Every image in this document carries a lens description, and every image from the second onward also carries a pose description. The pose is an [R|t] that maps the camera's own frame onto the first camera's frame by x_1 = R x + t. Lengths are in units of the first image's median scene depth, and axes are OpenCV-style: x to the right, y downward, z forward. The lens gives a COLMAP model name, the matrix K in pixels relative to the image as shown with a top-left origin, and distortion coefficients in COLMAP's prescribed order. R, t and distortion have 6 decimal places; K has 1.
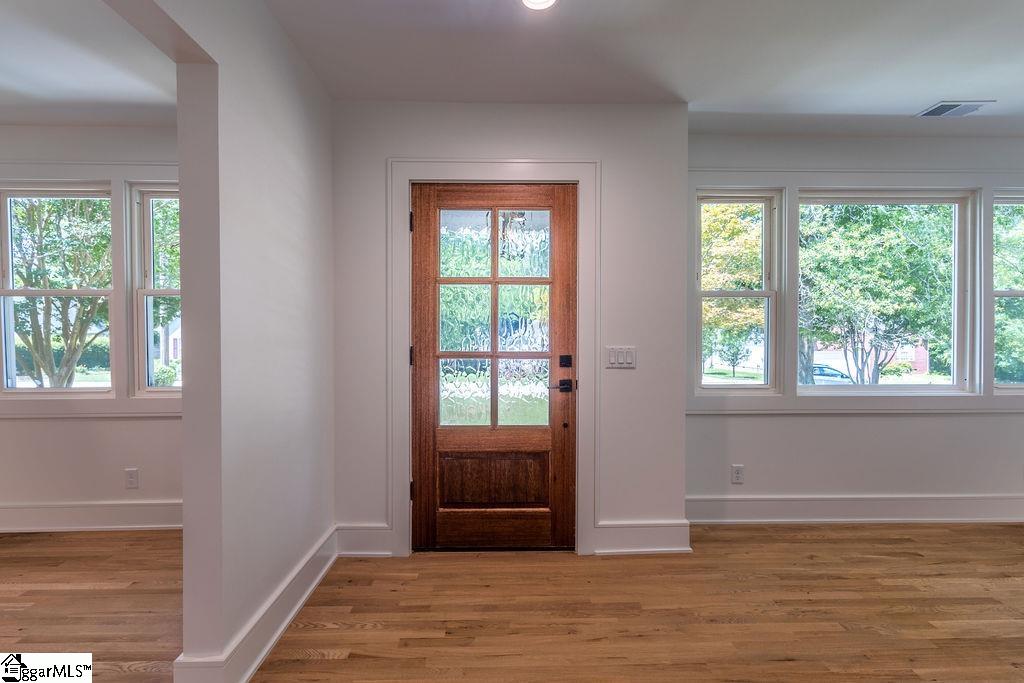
lens RADIAL K [[476.0, 0, 509.4], [0, 476.0, 339.0], [0, 0, 1]] dist [0.013700, -0.001292]
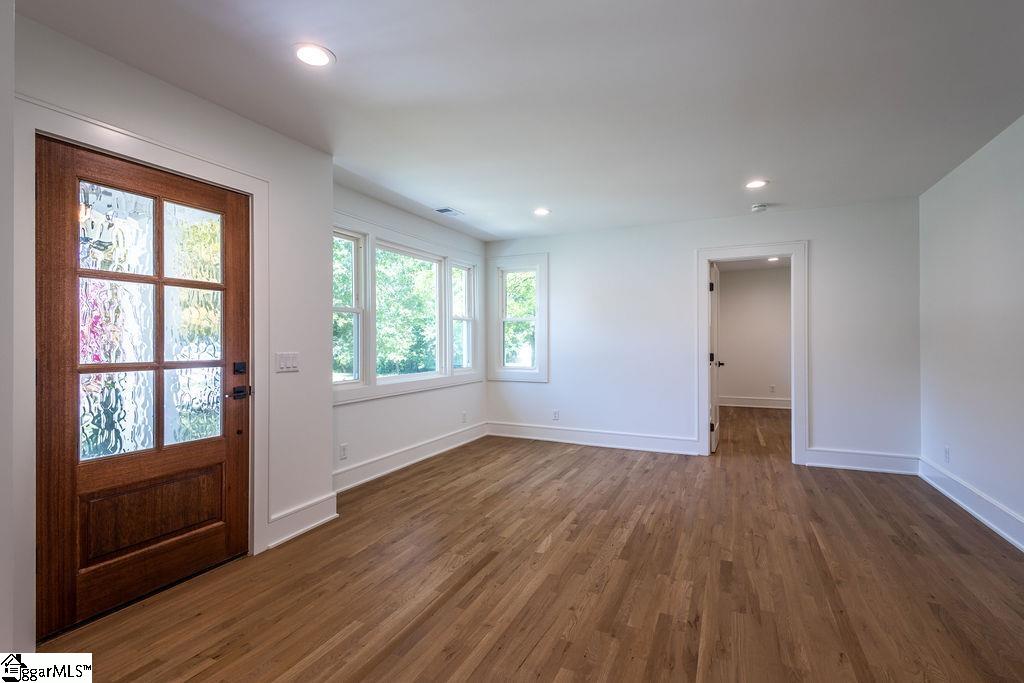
lens RADIAL K [[476.0, 0, 509.4], [0, 476.0, 339.0], [0, 0, 1]] dist [0.013700, -0.001292]
pose [[0.454041, 0.001412, 0.890980, -0.523320], [0.016008, 0.999824, -0.009742, 0.003828], [-0.890837, 0.018686, 0.453938, 0.030880]]
